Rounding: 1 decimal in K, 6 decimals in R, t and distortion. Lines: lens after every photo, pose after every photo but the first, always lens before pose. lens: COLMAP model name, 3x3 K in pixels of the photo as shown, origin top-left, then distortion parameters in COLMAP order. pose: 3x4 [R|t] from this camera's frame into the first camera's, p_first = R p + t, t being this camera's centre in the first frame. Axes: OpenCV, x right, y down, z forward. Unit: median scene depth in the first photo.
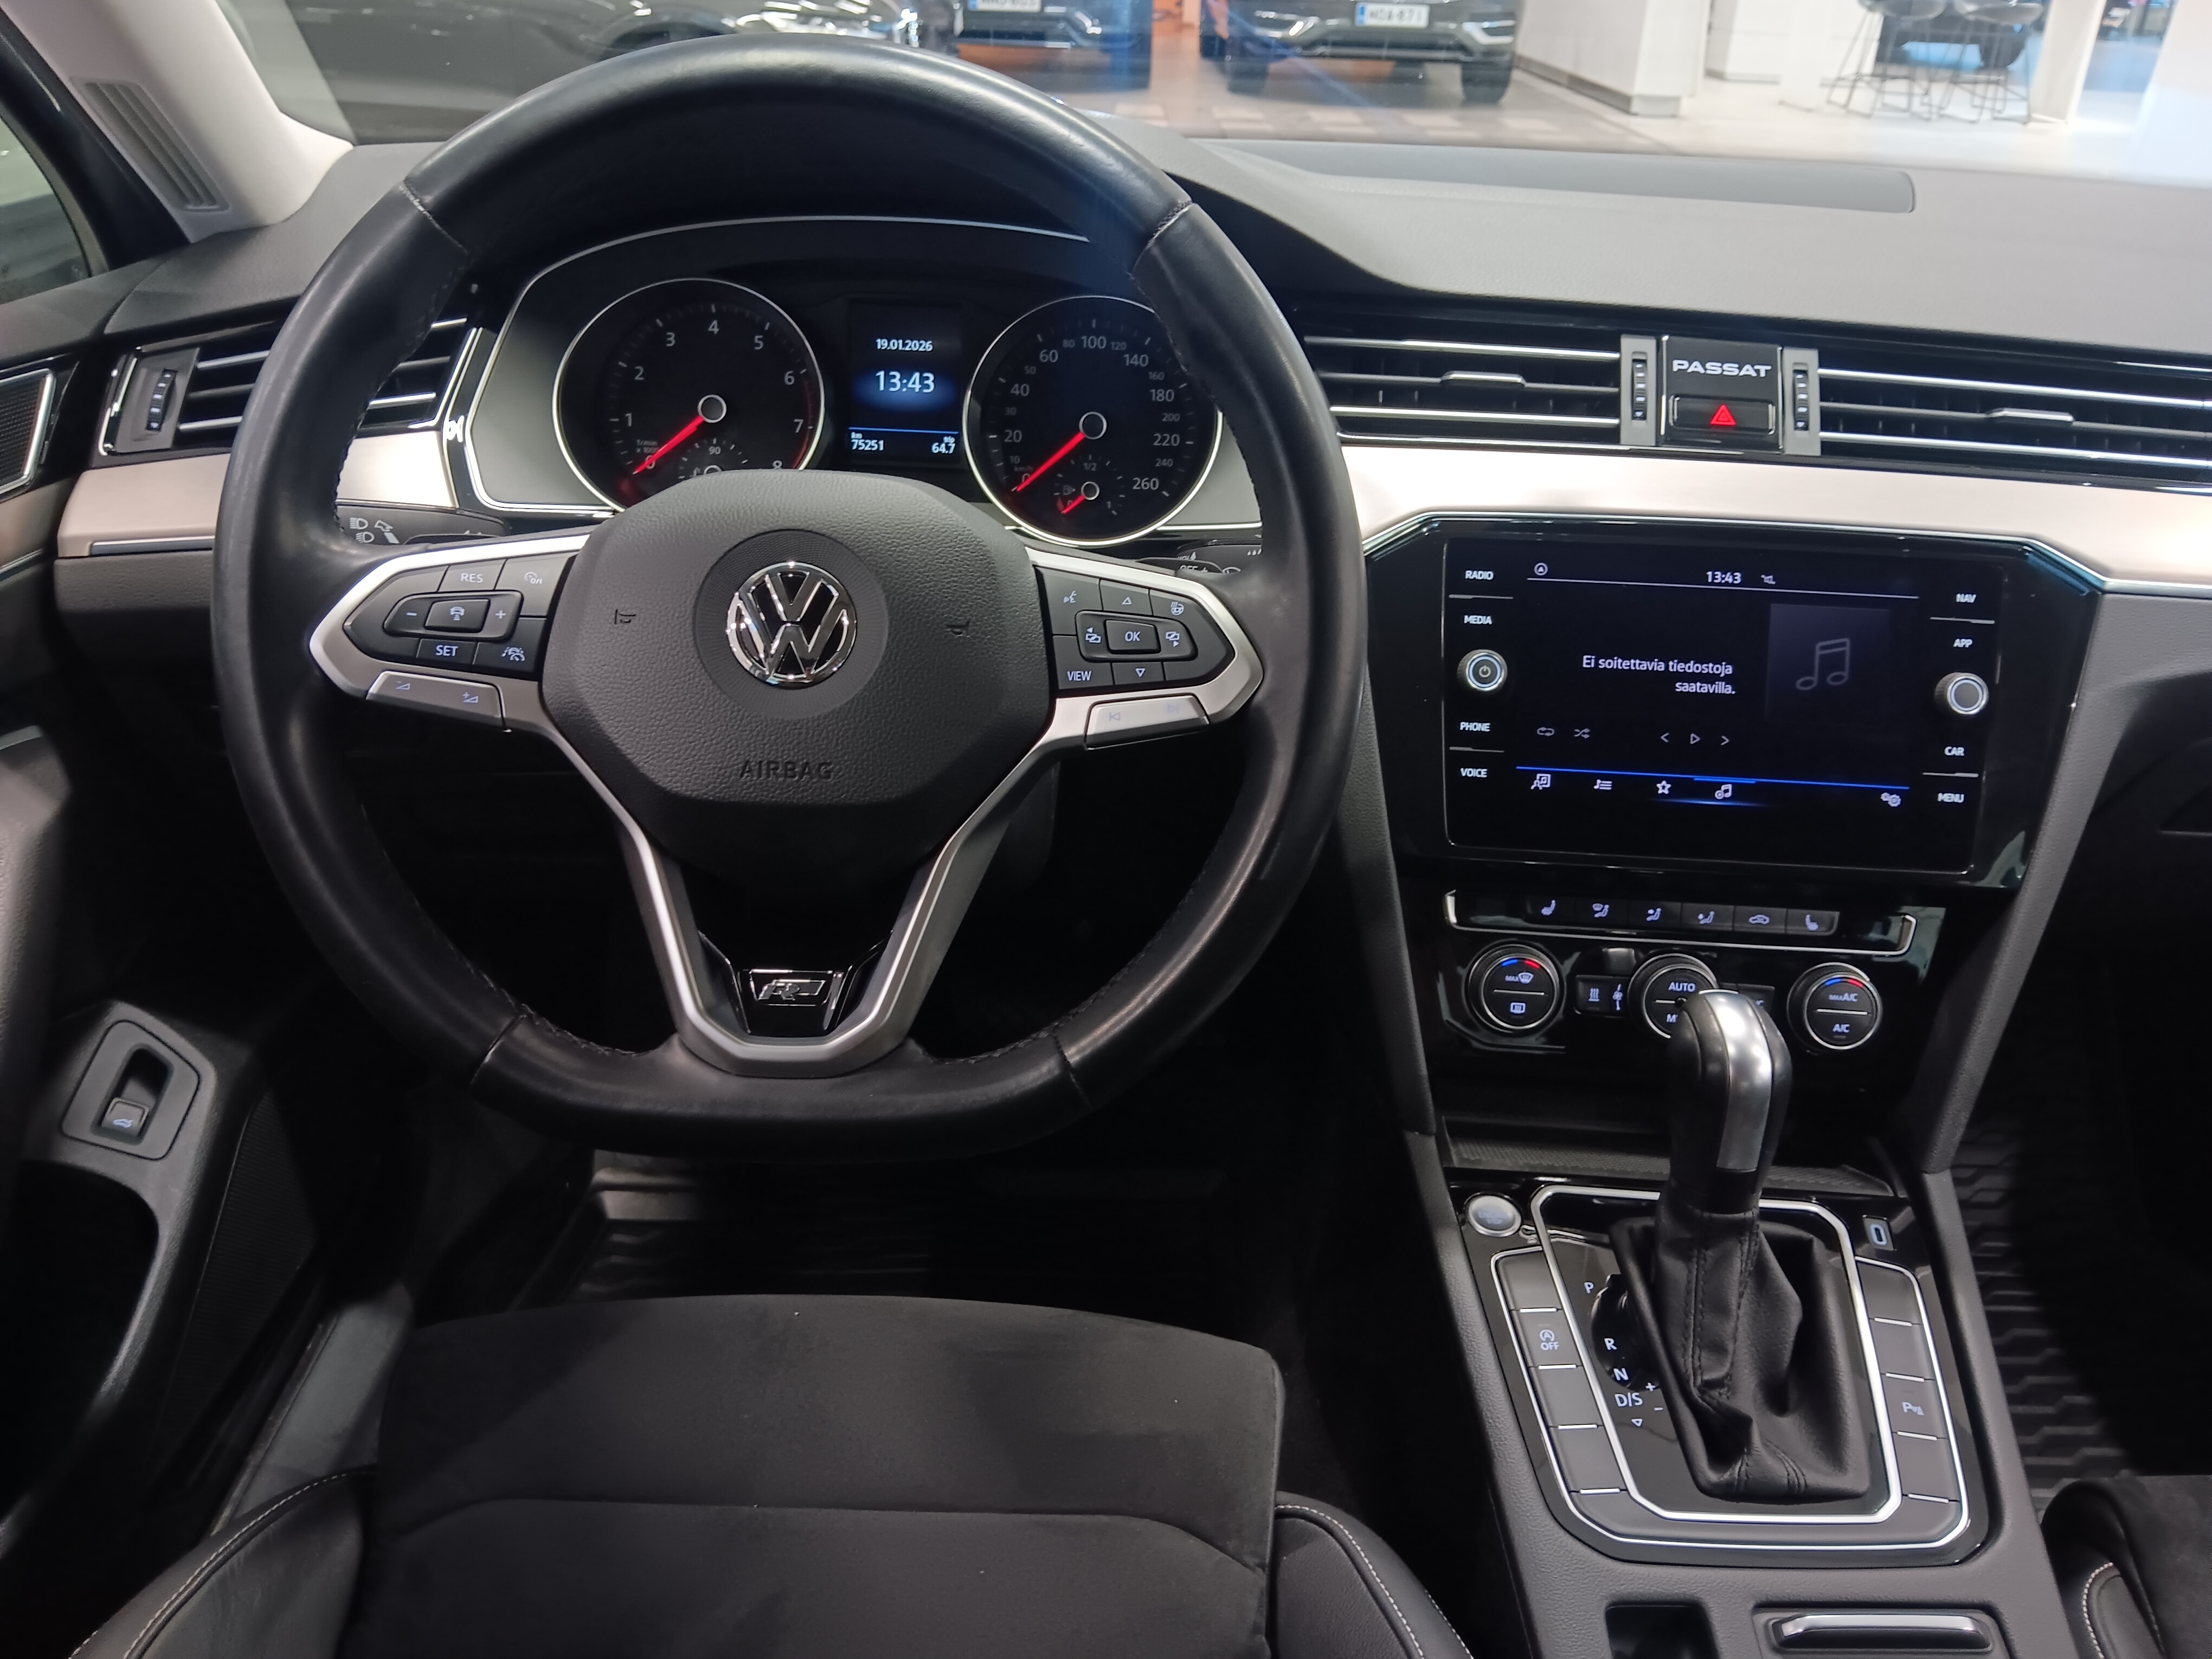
lens RADIAL K [[1741.5, 0, 1106.0], [0, 1741.5, 829.5], [0, 0, 1]] dist [0.103545, -0.230121]
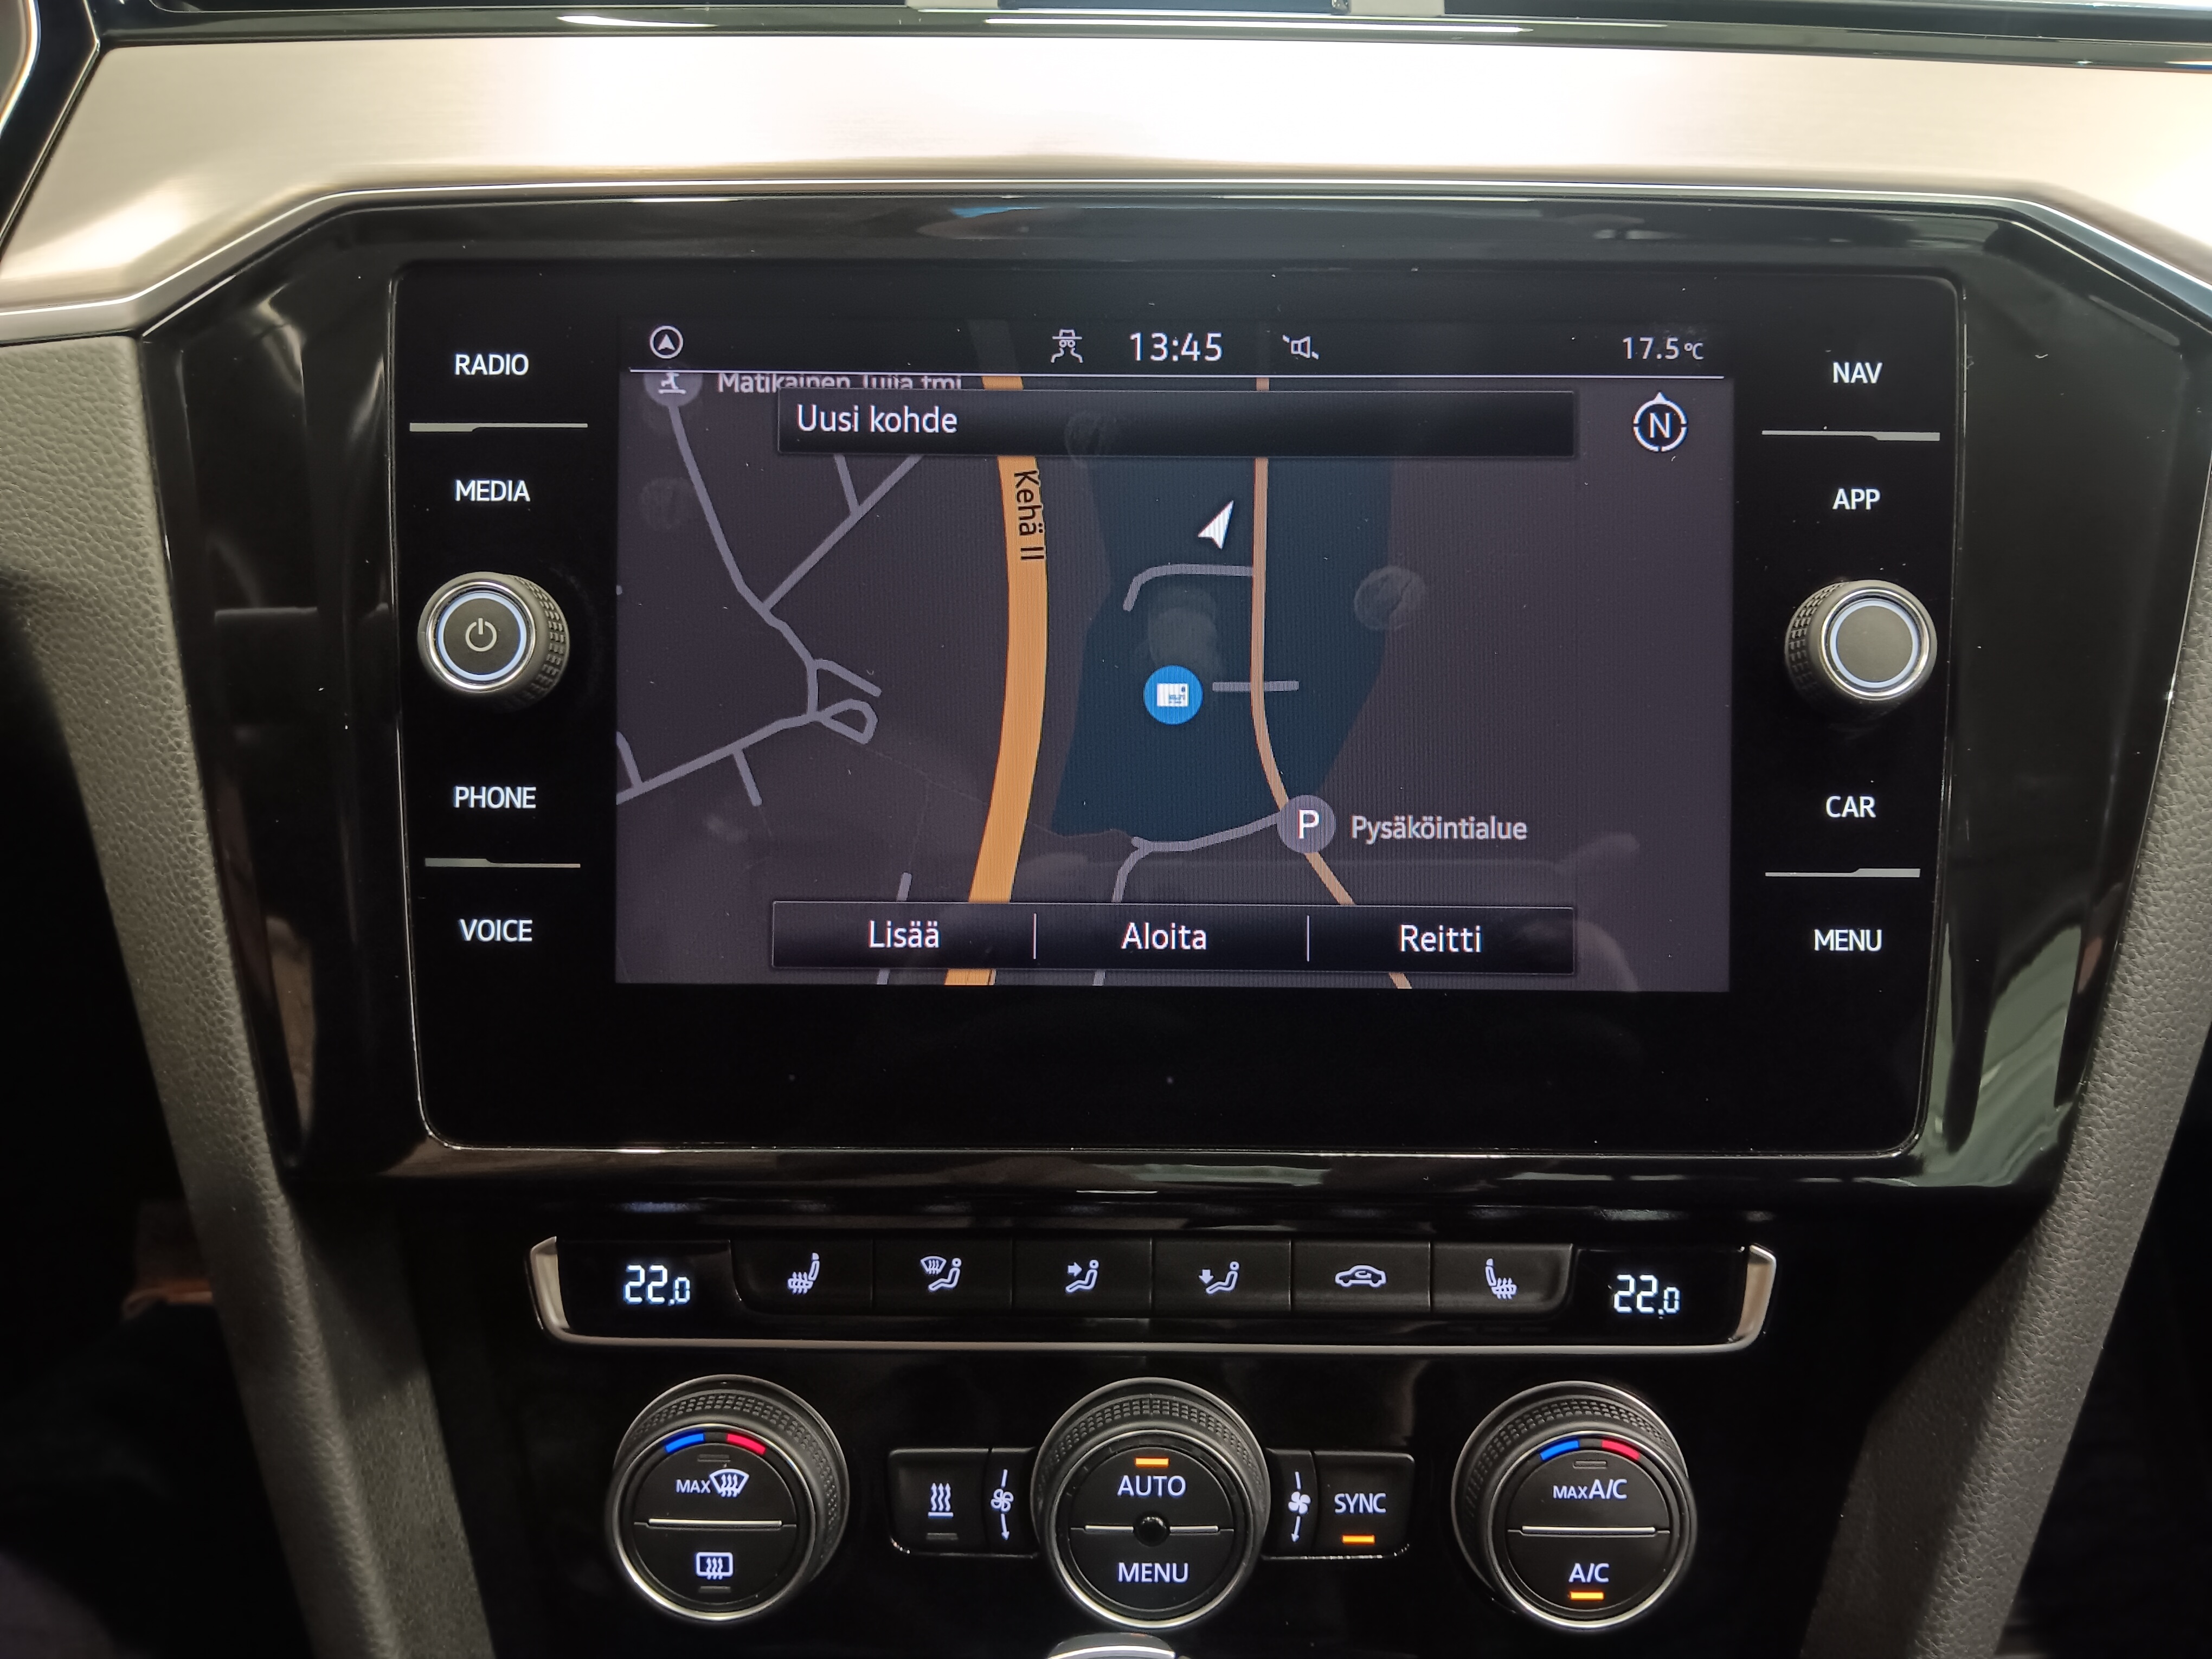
lens RADIAL K [[1694.7, 0, 1109.8], [0, 1694.7, 831.1], [0, 0, 1]] dist [0.087936, -0.166605]
pose [[0.998520, -0.047315, 0.026816, 0.316388], [0.047932, 0.998589, -0.022854, -0.037754], [-0.025697, 0.024105, 0.999379, 0.645029]]
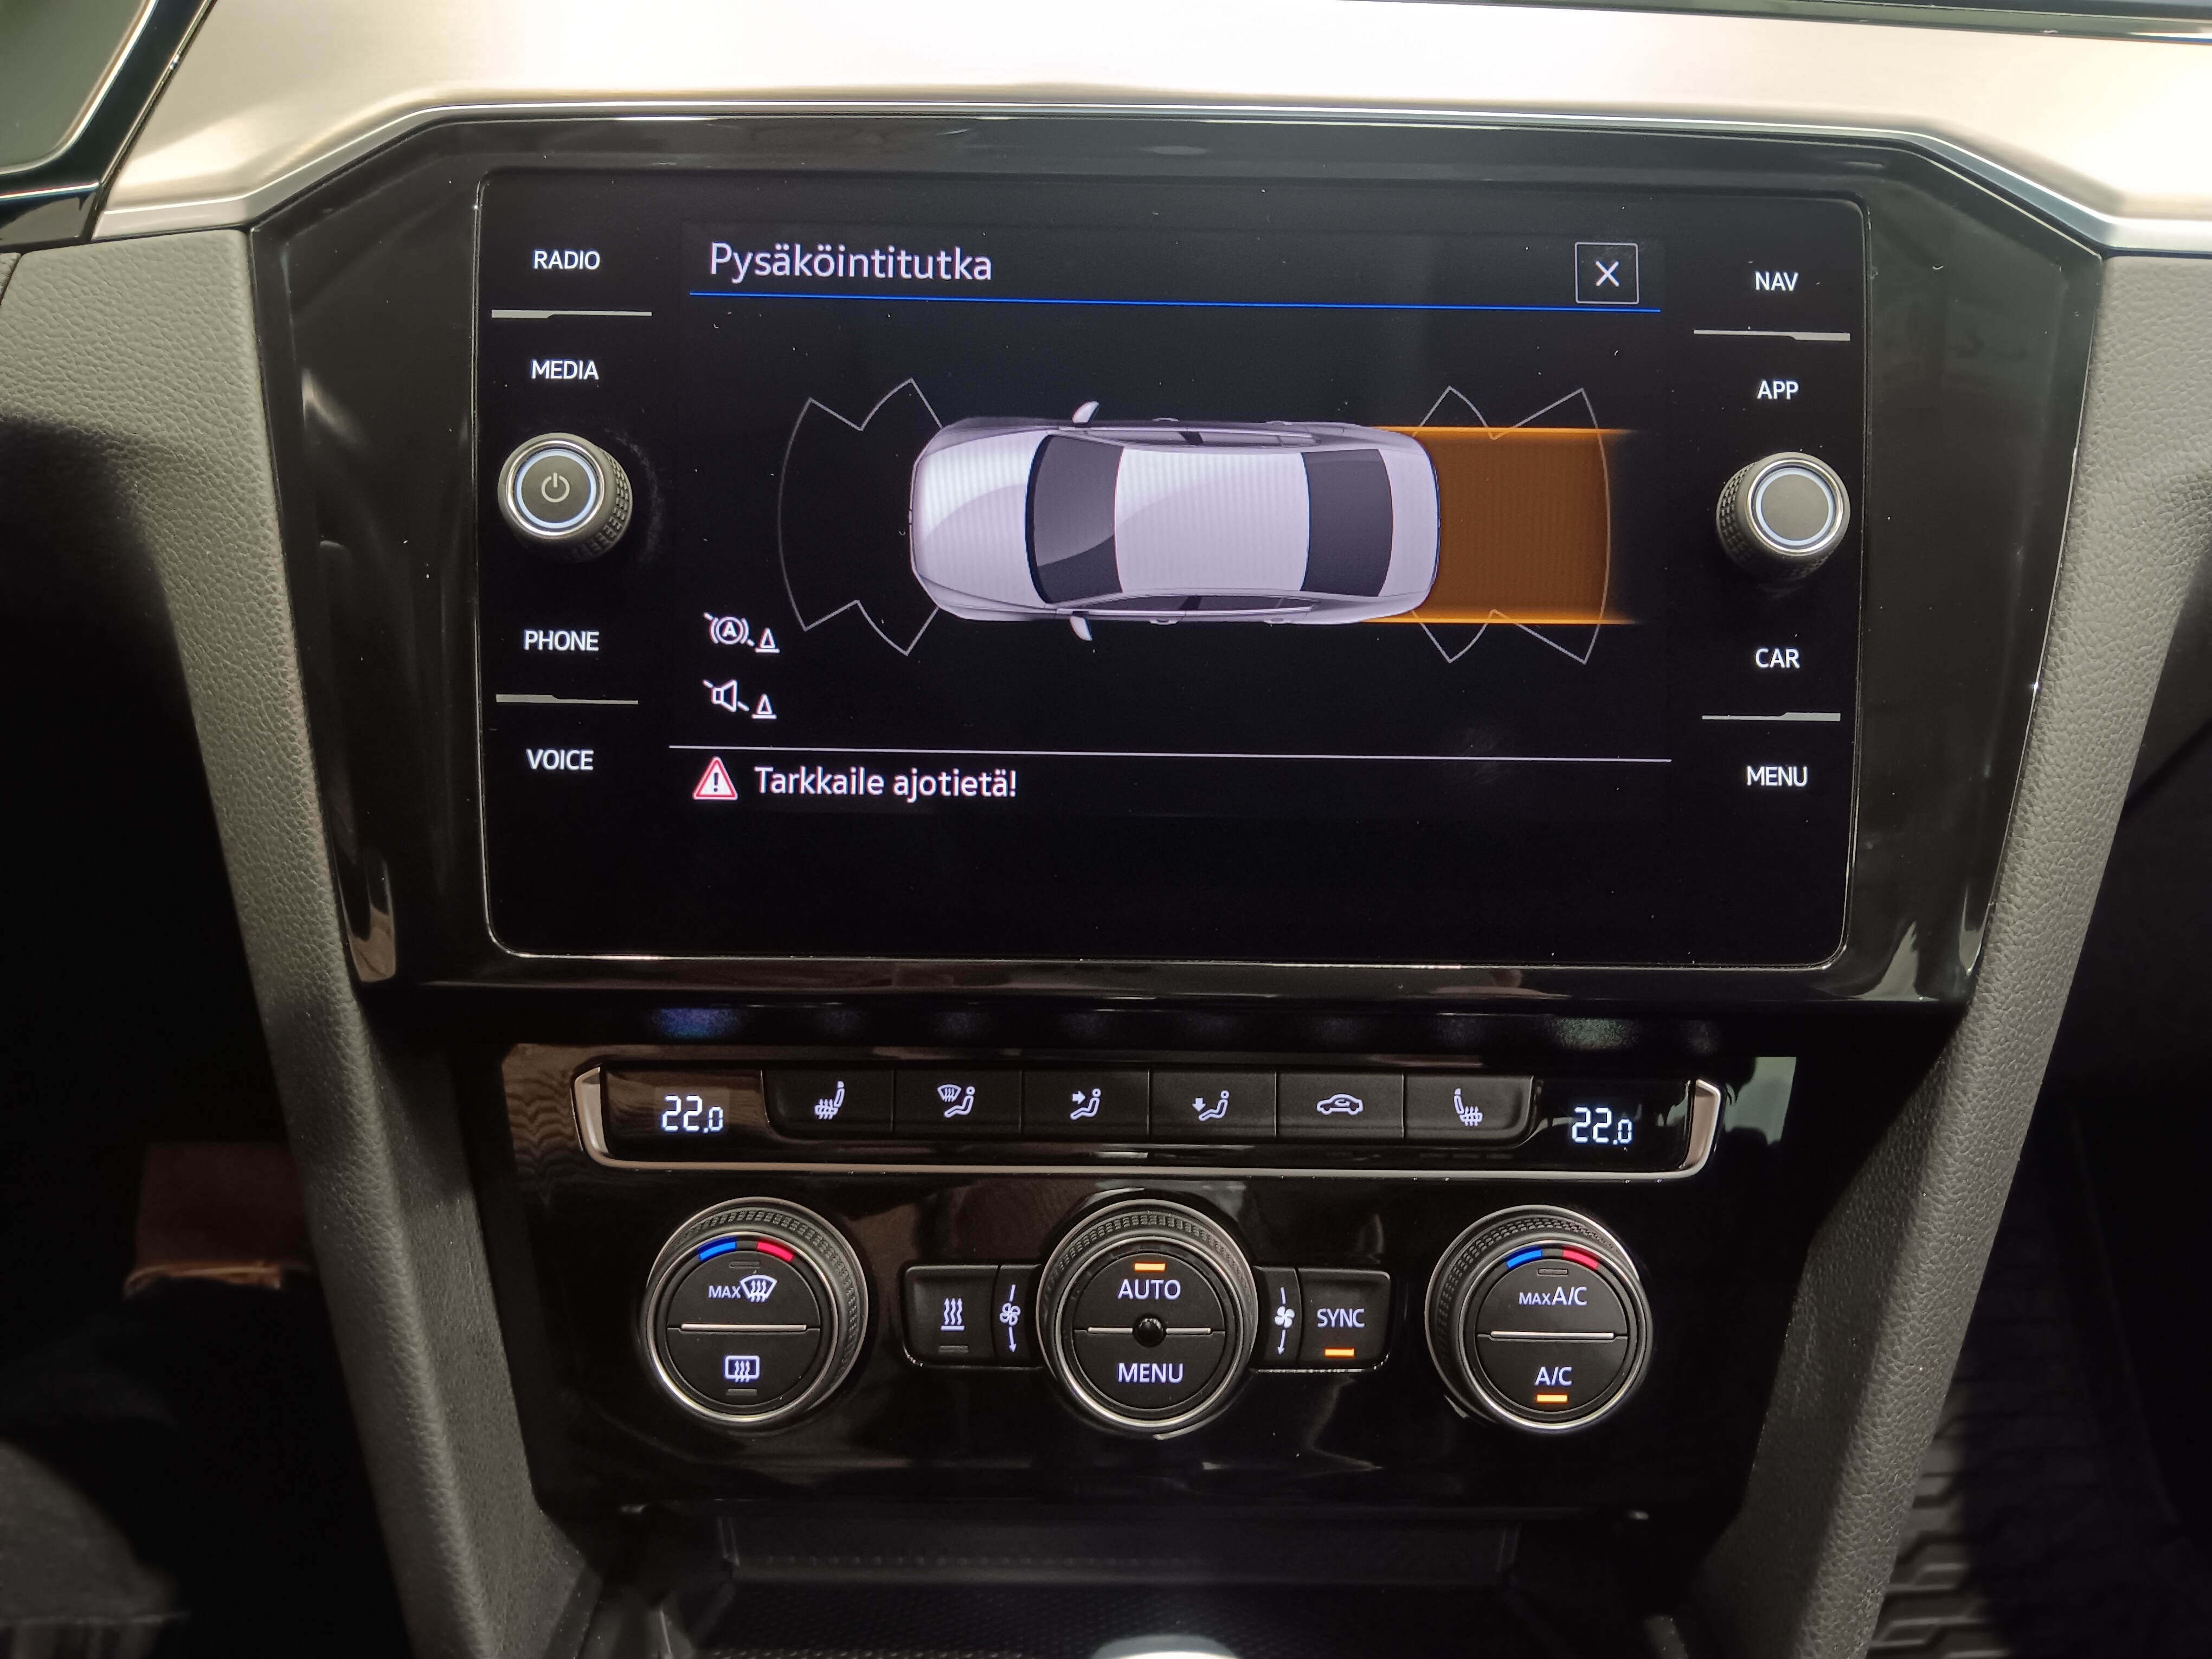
lens RADIAL K [[1666.0, 0, 1106.0], [0, 1666.0, 829.5], [0, 0, 1]] dist [0.109148, -0.196506]
pose [[0.998087, -0.039023, 0.047949, 0.304312], [0.043062, 0.995337, -0.086313, 0.018988], [-0.044357, 0.088213, 0.995114, 0.618000]]
